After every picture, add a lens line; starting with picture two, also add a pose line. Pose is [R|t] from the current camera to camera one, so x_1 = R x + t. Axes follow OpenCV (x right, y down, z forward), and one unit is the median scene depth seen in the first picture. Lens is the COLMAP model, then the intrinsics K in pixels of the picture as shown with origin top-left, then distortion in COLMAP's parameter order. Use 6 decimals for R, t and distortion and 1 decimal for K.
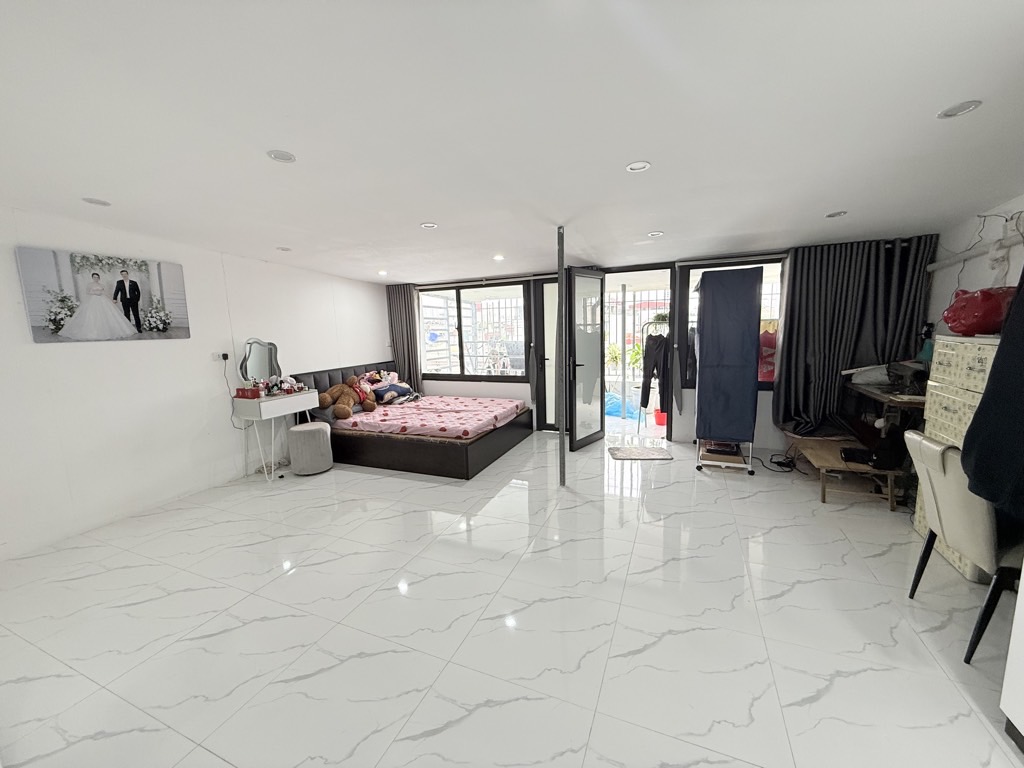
lens RADIAL K [[407.4, 0, 511.4], [0, 407.4, 384.3], [0, 0, 1]] dist [0.000631, -0.000082]
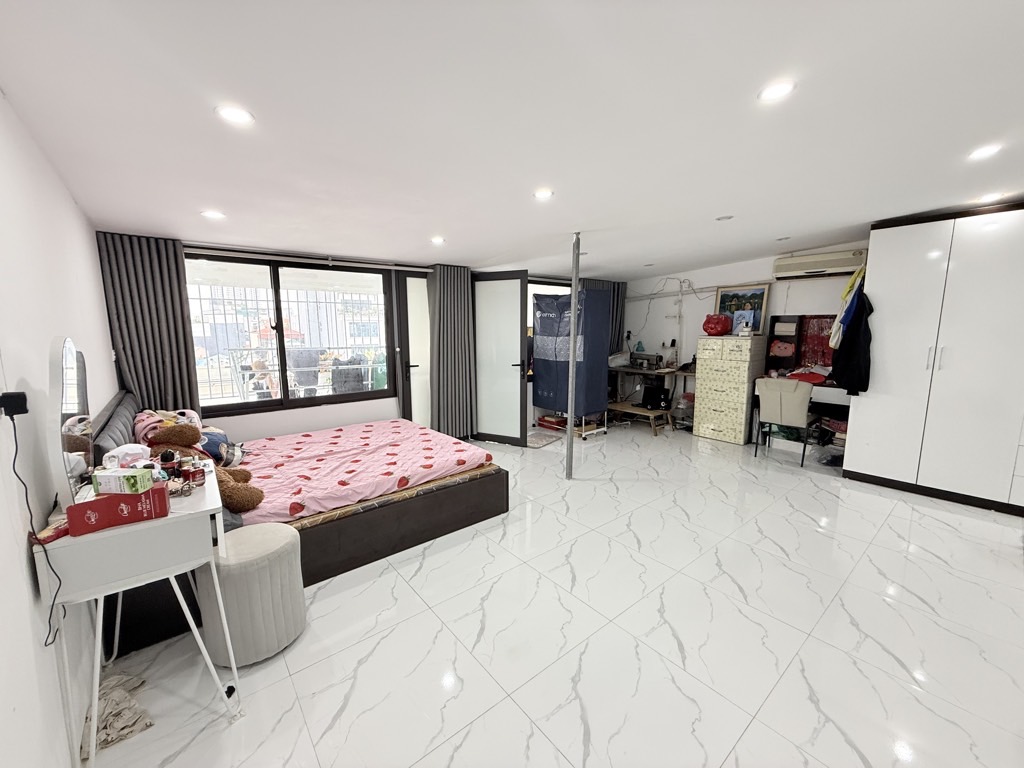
lens RADIAL K [[398.5, 0, 508.1], [0, 398.5, 392.5], [0, 0, 1]] dist [-0.001663, -0.000108]
pose [[0.476086, -0.116908, 0.871593, -0.557370], [0.112883, 0.991049, 0.071272, -0.043490], [-0.872124, 0.064457, 0.485021, 0.420735]]
